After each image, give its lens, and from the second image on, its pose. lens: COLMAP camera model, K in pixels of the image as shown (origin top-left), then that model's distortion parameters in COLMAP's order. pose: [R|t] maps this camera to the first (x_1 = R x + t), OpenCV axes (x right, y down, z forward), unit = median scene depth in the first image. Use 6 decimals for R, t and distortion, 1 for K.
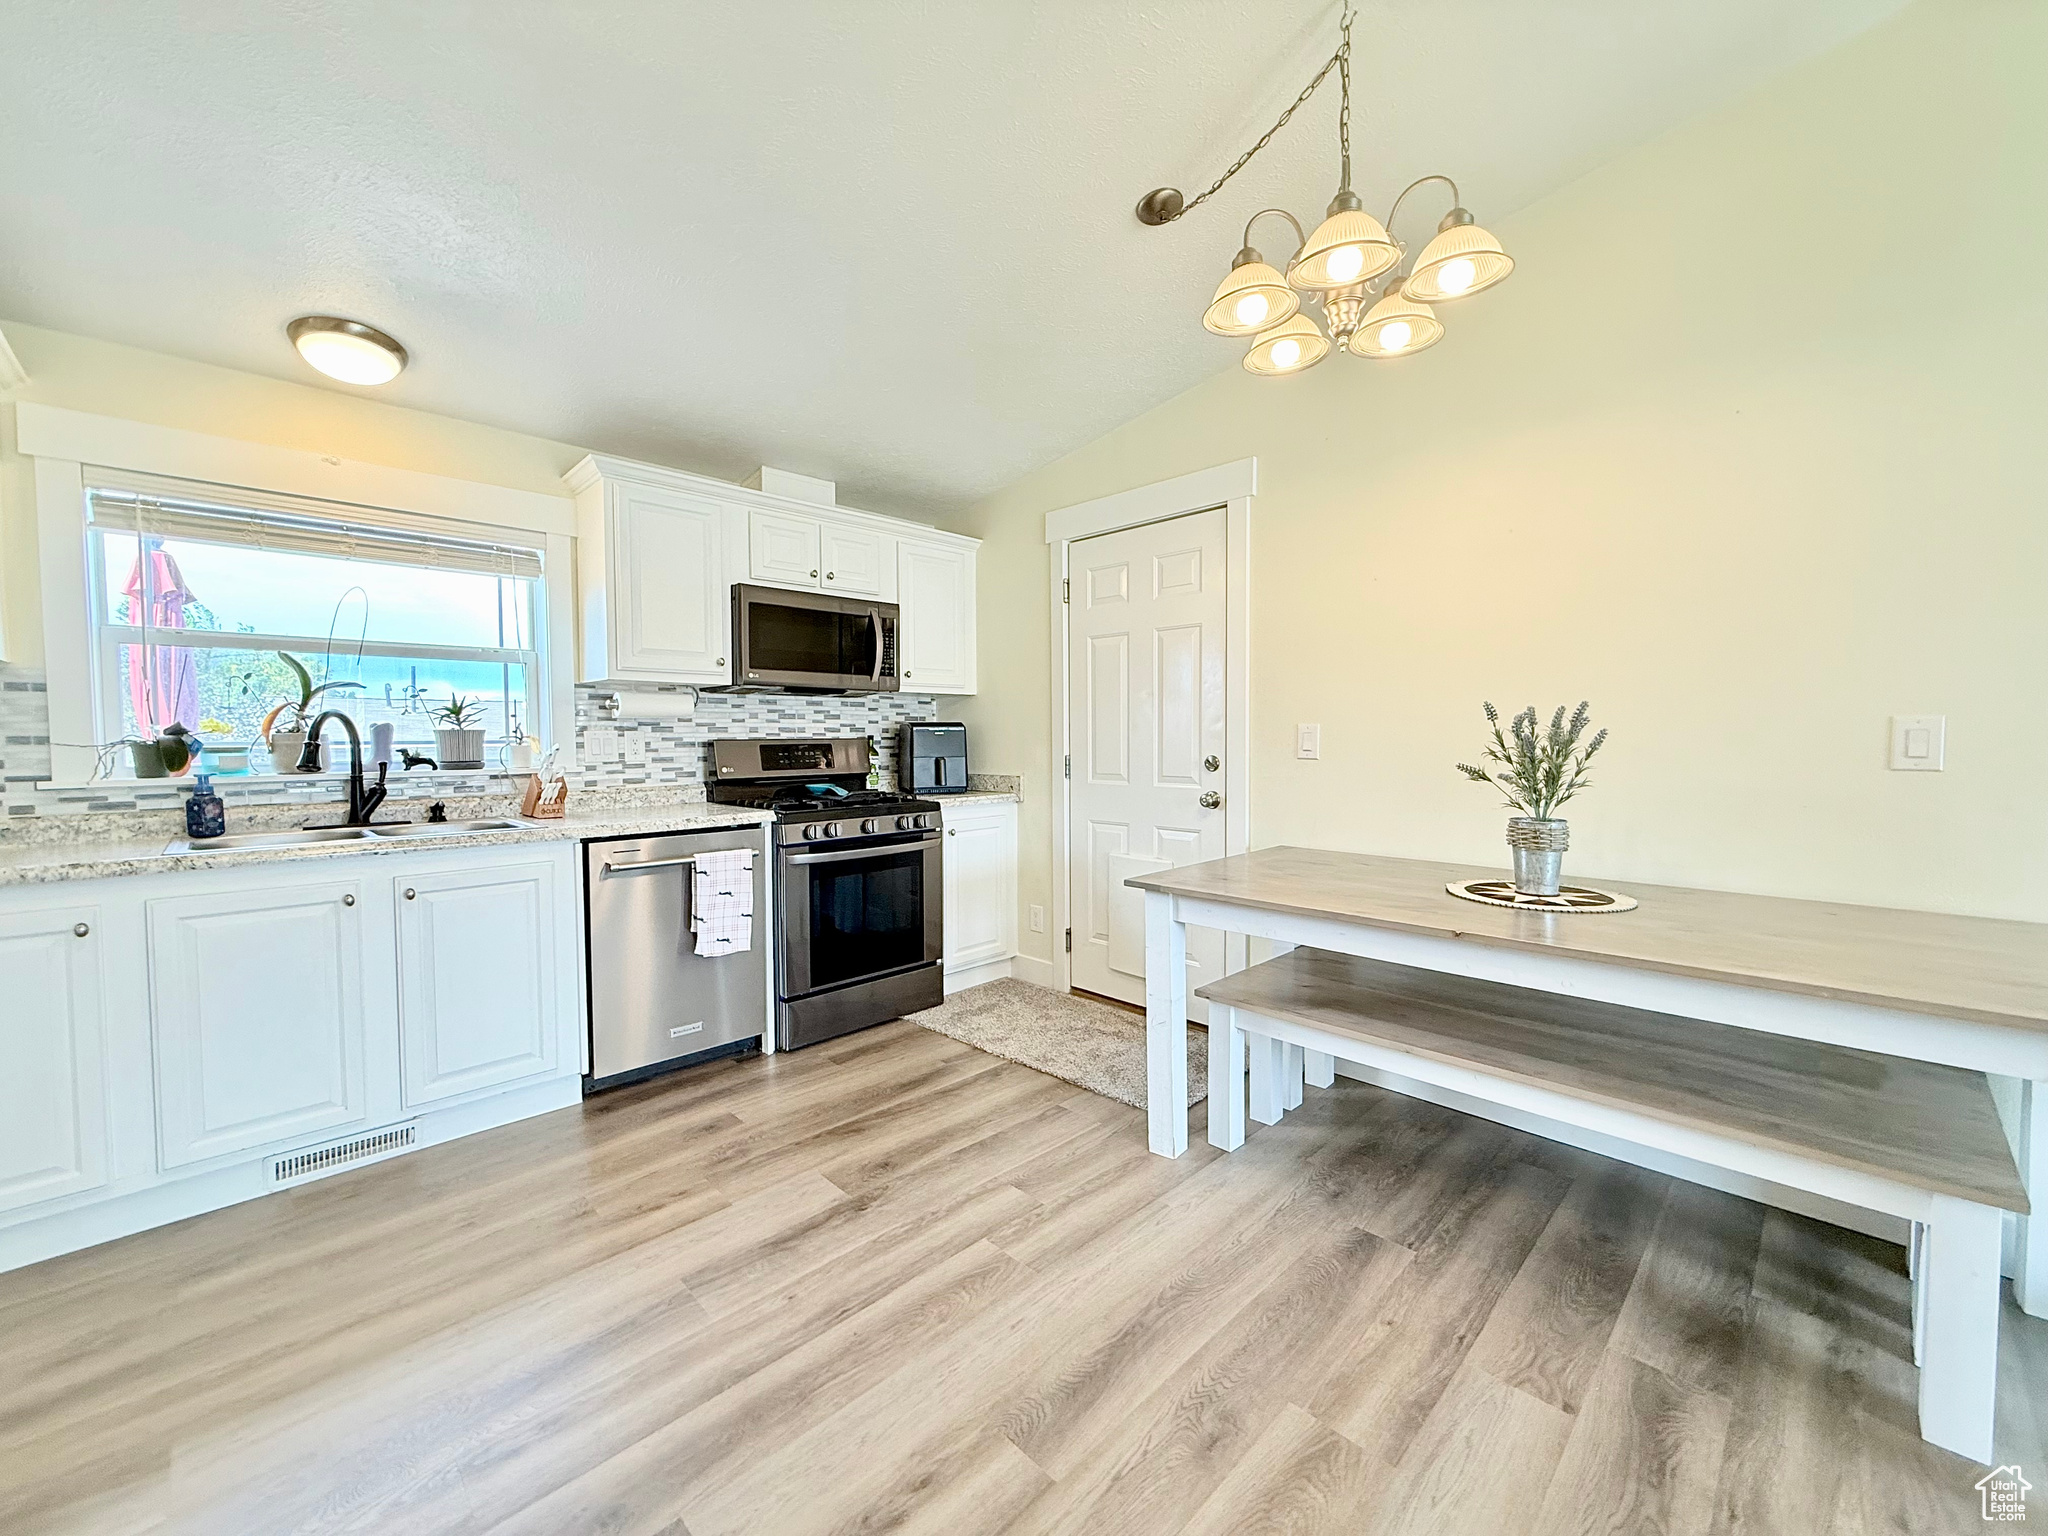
lens RADIAL K [[815.8, 0, 1017.8], [0, 815.8, 769.1], [0, 0, 1]] dist [-0.000249, 0.000428]
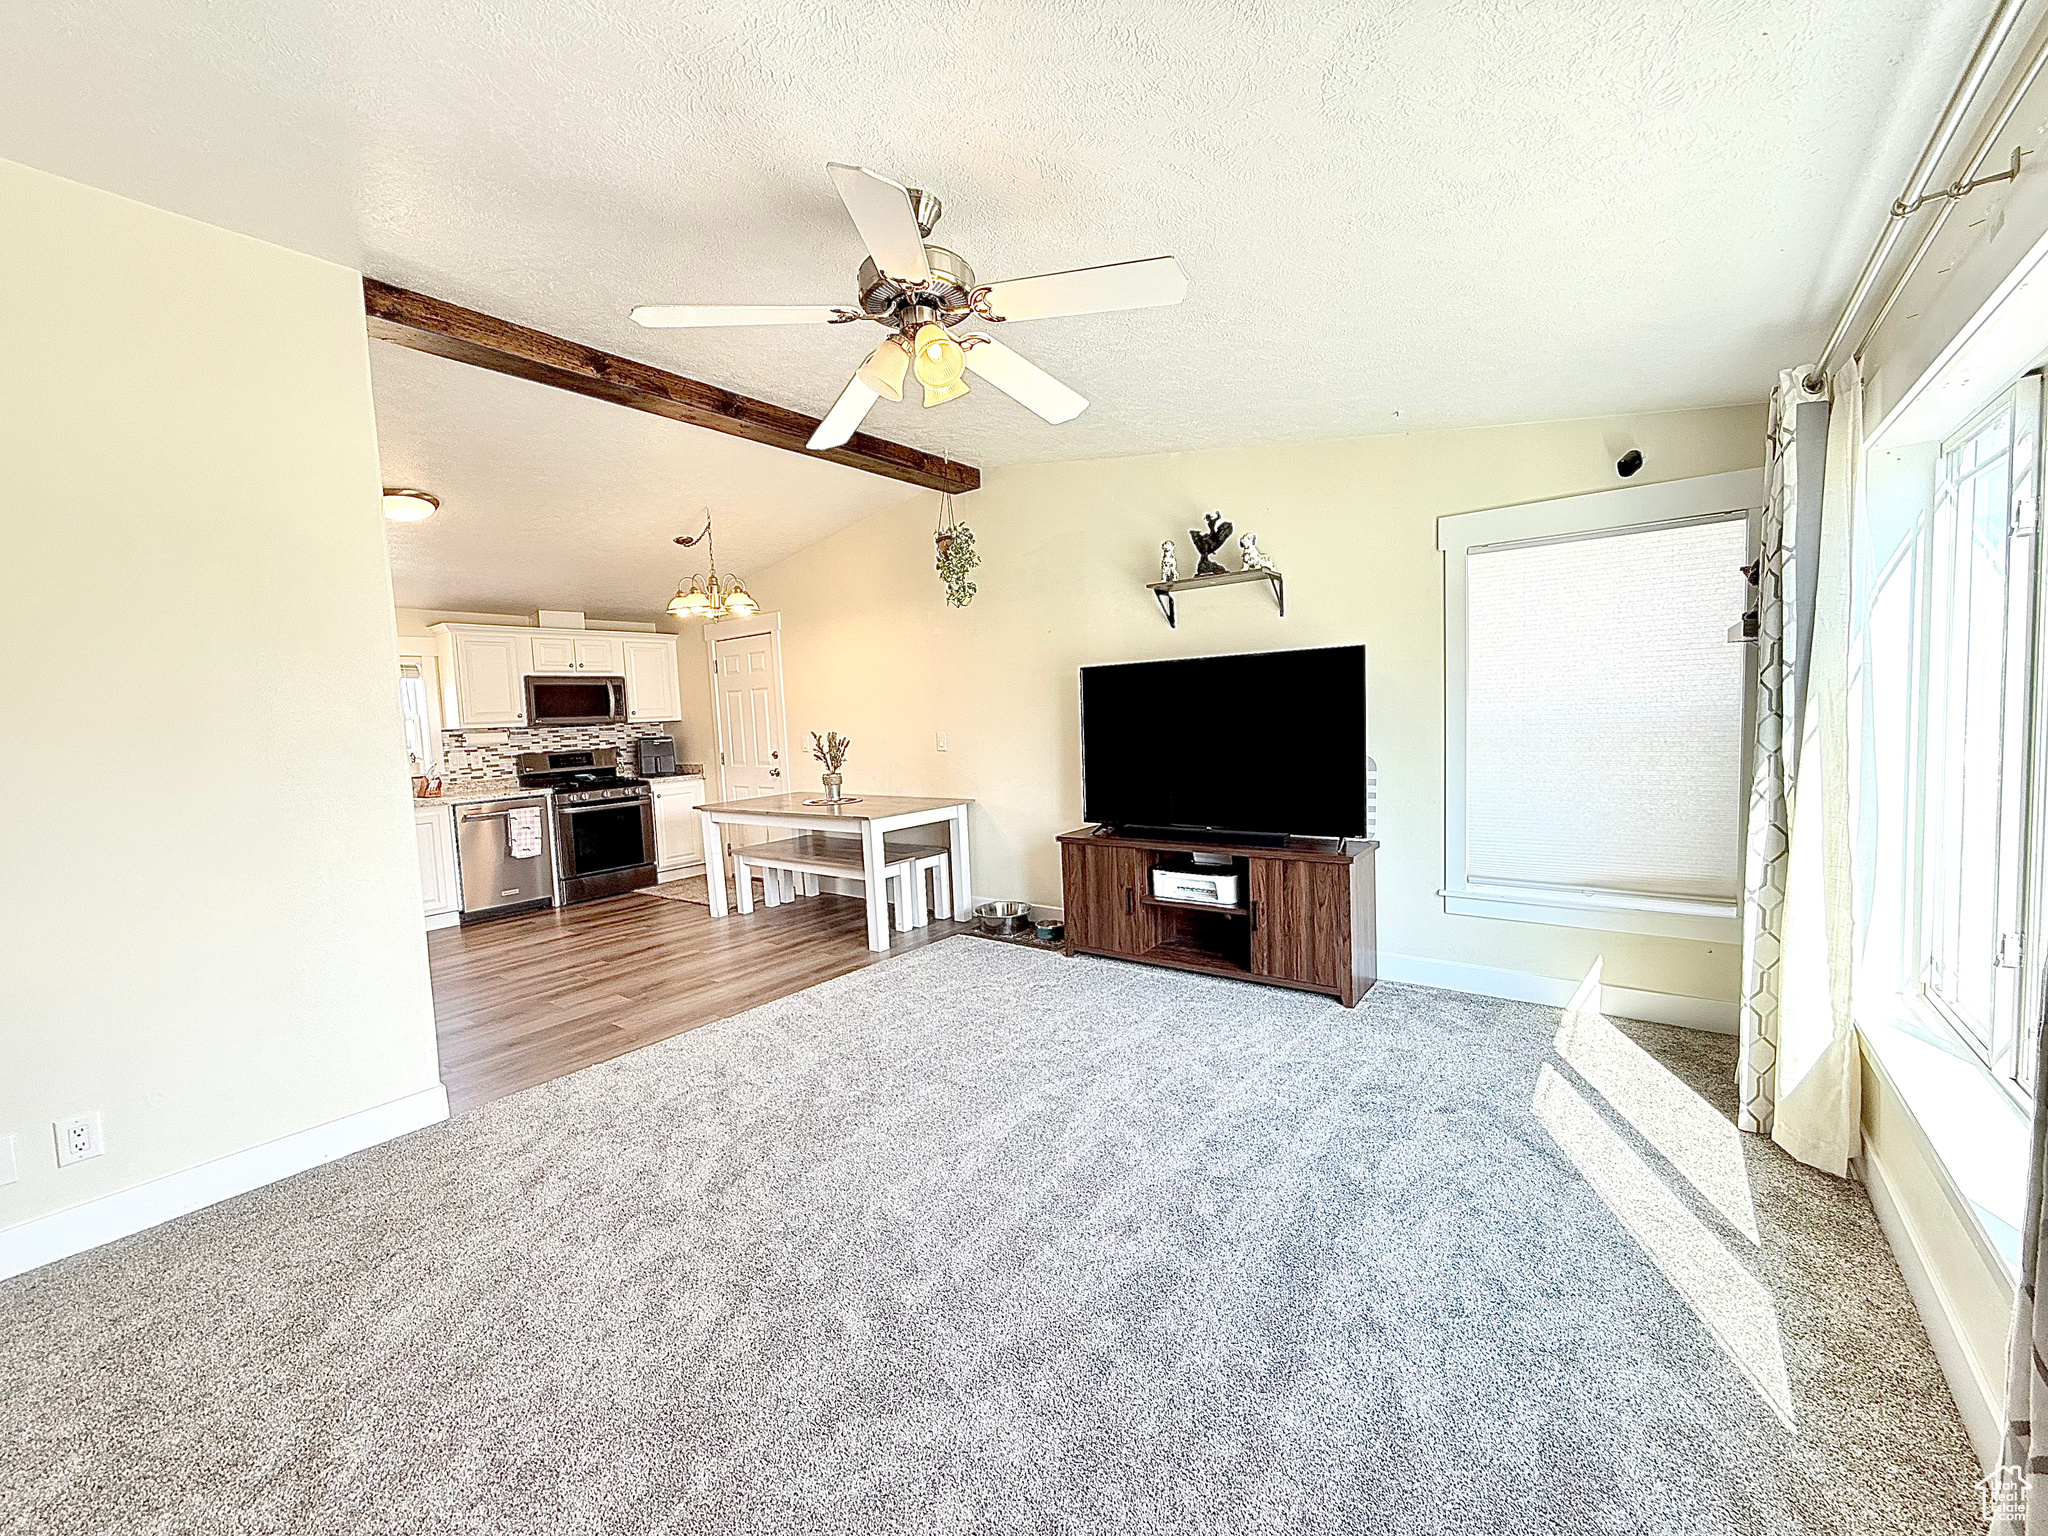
lens RADIAL K [[815.8, 0, 1018.8], [0, 815.8, 765.9], [0, 0, 1]] dist [-0.000249, 0.000428]
pose [[0.989304, -0.048526, 0.137559, 0.580790], [0.045308, 0.998623, 0.026432, -0.006358], [-0.138653, -0.019917, 0.990141, -1.186104]]
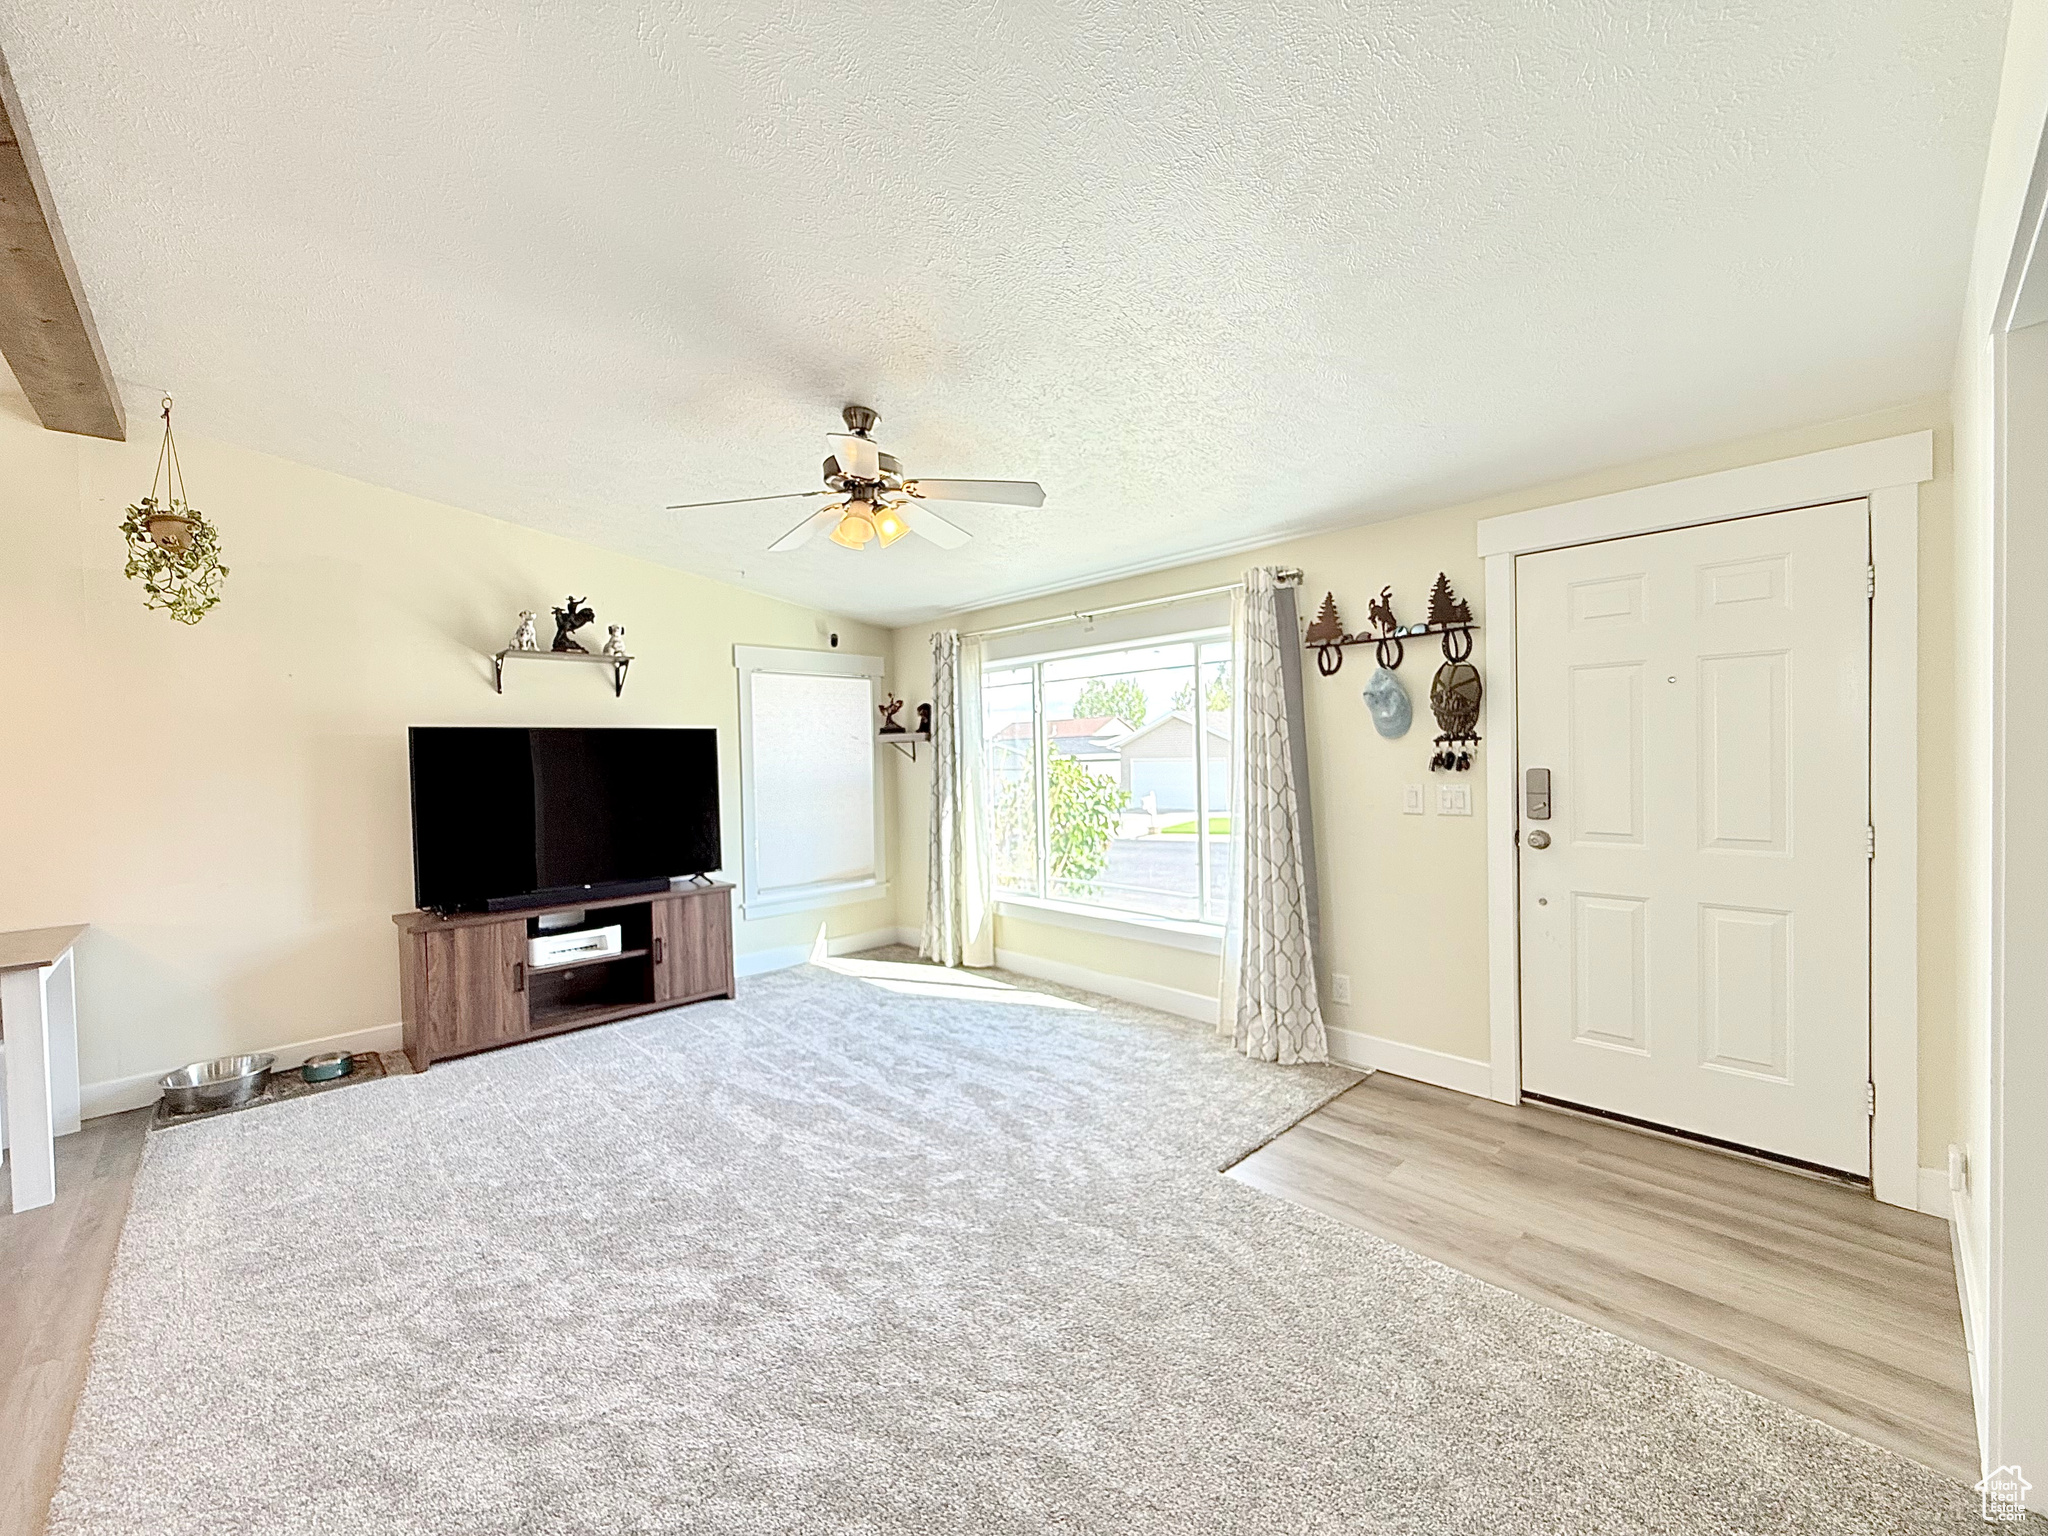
lens RADIAL K [[815.8, 0, 1015.8], [0, 815.8, 767.5], [0, 0, 1]] dist [-0.000249, 0.000428]
pose [[0.011444, -0.013991, 0.999837, -0.319559], [0.066668, 0.997688, 0.013198, -0.030867], [-0.997710, 0.066506, 0.012351, -0.698022]]
